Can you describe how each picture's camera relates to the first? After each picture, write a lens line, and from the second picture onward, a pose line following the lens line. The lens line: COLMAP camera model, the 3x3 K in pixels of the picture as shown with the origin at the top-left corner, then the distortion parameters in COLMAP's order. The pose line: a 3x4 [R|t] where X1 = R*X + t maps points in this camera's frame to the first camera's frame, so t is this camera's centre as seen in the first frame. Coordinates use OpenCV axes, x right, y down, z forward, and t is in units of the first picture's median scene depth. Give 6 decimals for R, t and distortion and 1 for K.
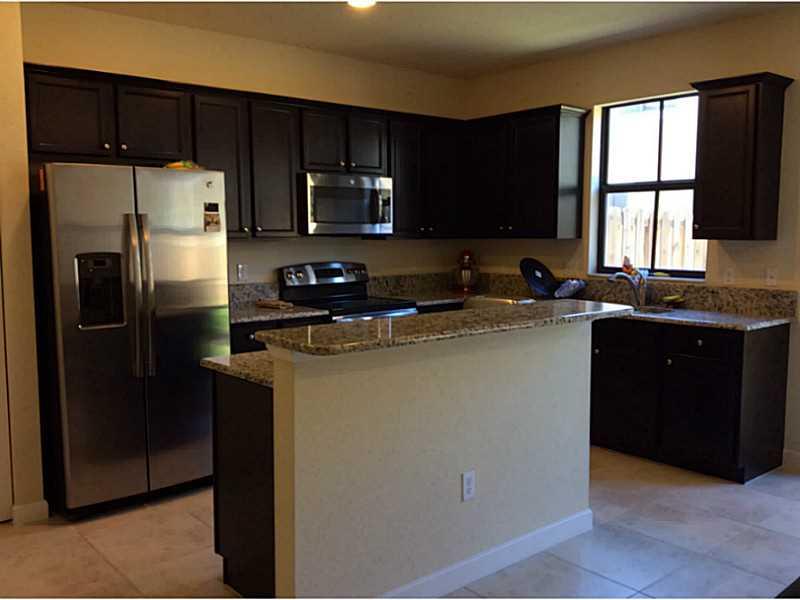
lens RADIAL K [[733.0, 0, 403.2], [0, 733.0, 303.5], [0, 0, 1]] dist [0.174937, -0.347729]
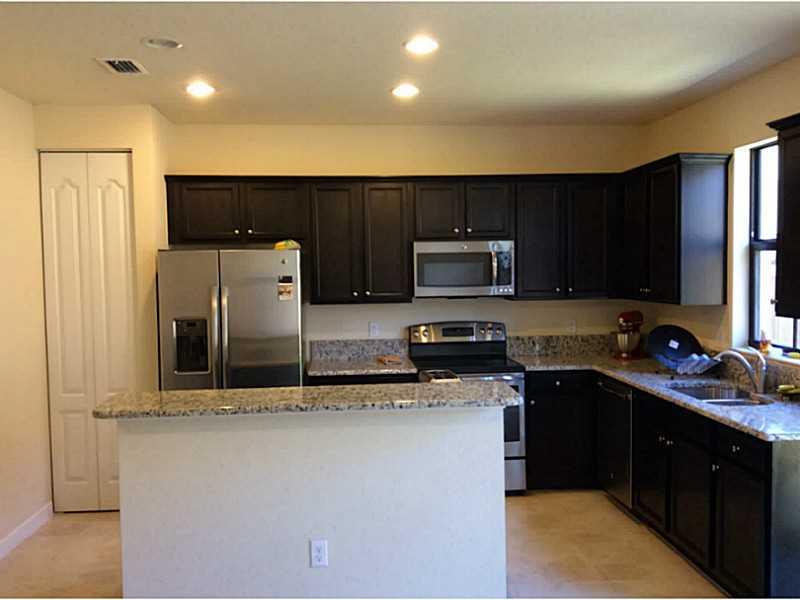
lens RADIAL K [[733.0, 0, 403.2], [0, 733.0, 303.5], [0, 0, 1]] dist [0.174937, -0.347729]
pose [[0.806585, 0.022242, -0.590699, 0.482026], [-0.048034, 0.998453, -0.027994, -0.052205], [0.589163, 0.050953, 0.806406, 0.113547]]
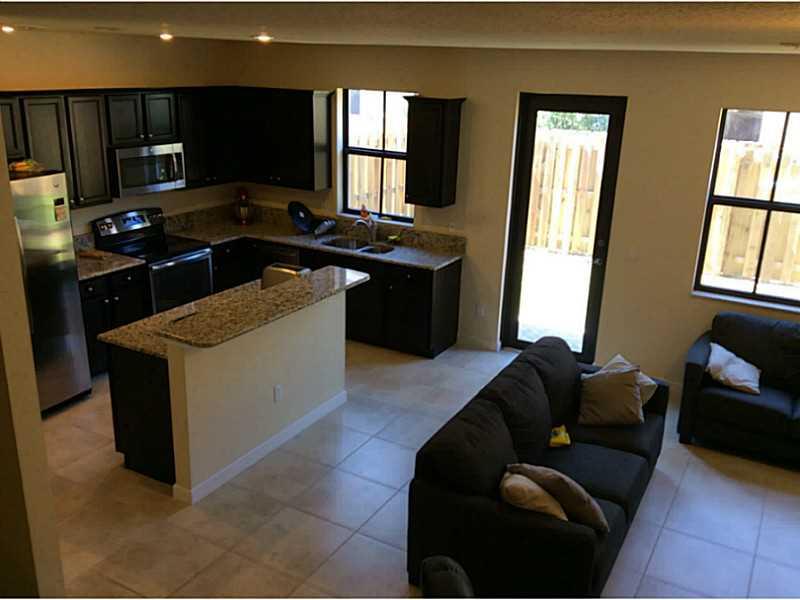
lens RADIAL K [[733.0, 0, 403.2], [0, 733.0, 303.5], [0, 0, 1]] dist [0.174937, -0.347729]
pose [[0.939713, -0.077987, 0.332953, -0.110844], [0.004637, 0.976465, 0.215628, -0.185280], [-0.341933, -0.201085, 0.917958, -0.354463]]
